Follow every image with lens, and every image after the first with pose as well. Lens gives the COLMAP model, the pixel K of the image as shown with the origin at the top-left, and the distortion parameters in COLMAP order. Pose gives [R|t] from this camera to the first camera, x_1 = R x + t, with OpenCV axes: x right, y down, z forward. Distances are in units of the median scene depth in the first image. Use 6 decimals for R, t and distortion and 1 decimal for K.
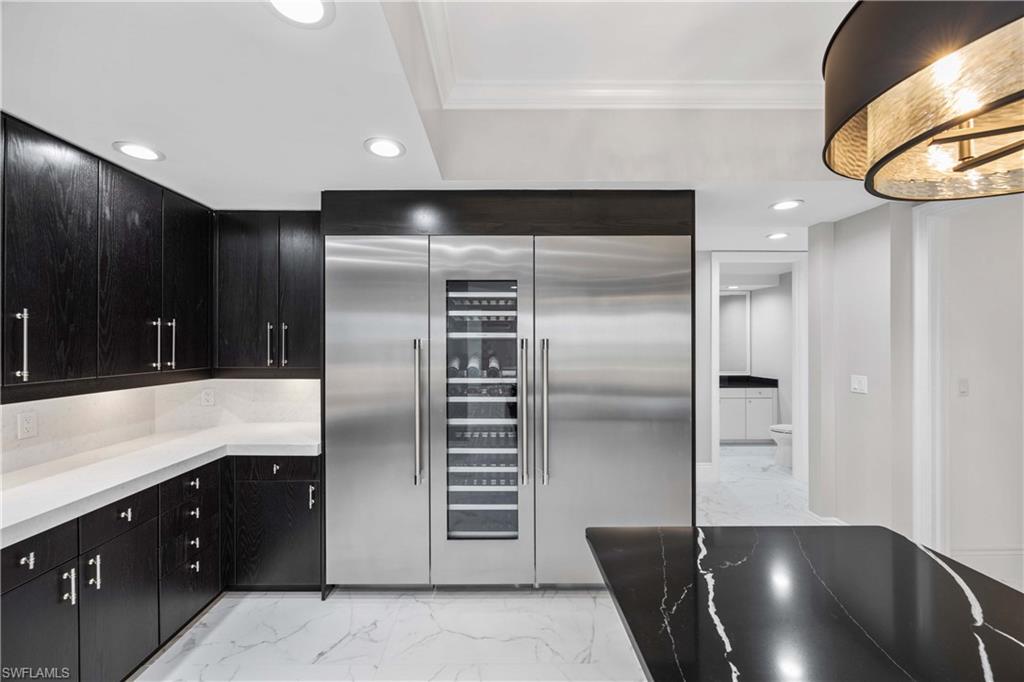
lens RADIAL K [[387.8, 0, 514.1], [0, 387.8, 342.7], [0, 0, 1]] dist [0.001112, 0.000015]
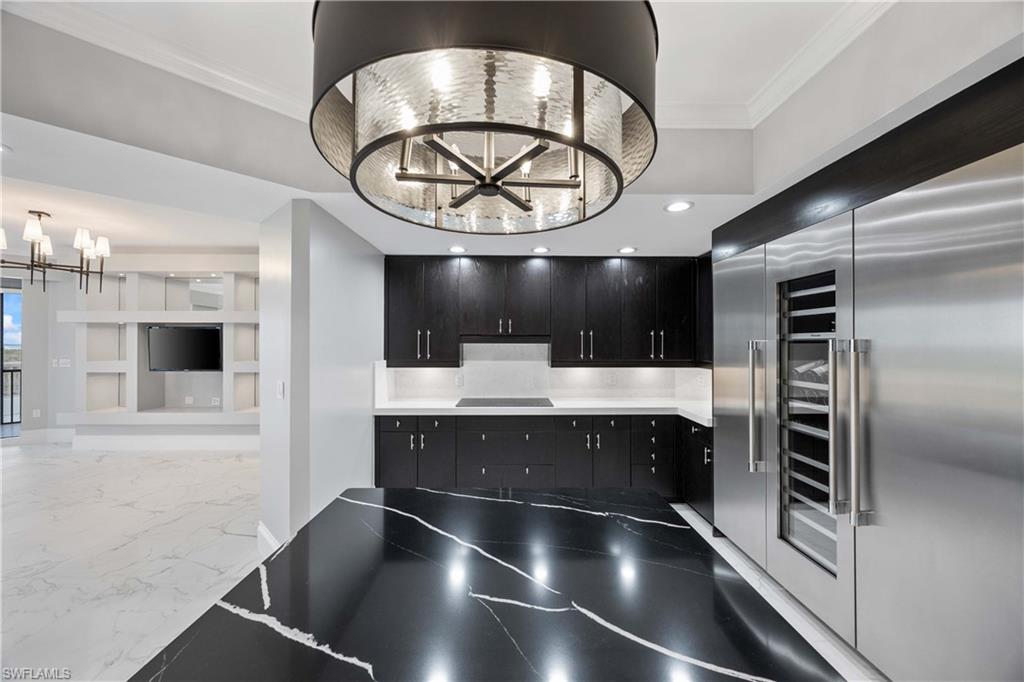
lens RADIAL K [[387.8, 0, 514.1], [0, 387.8, 342.7], [0, 0, 1]] dist [0.001112, 0.000015]
pose [[0.011630, -0.003263, -0.999927, 0.860443], [0.000218, 0.999995, -0.003260, -0.000121], [0.999932, -0.000180, 0.011631, 0.310046]]
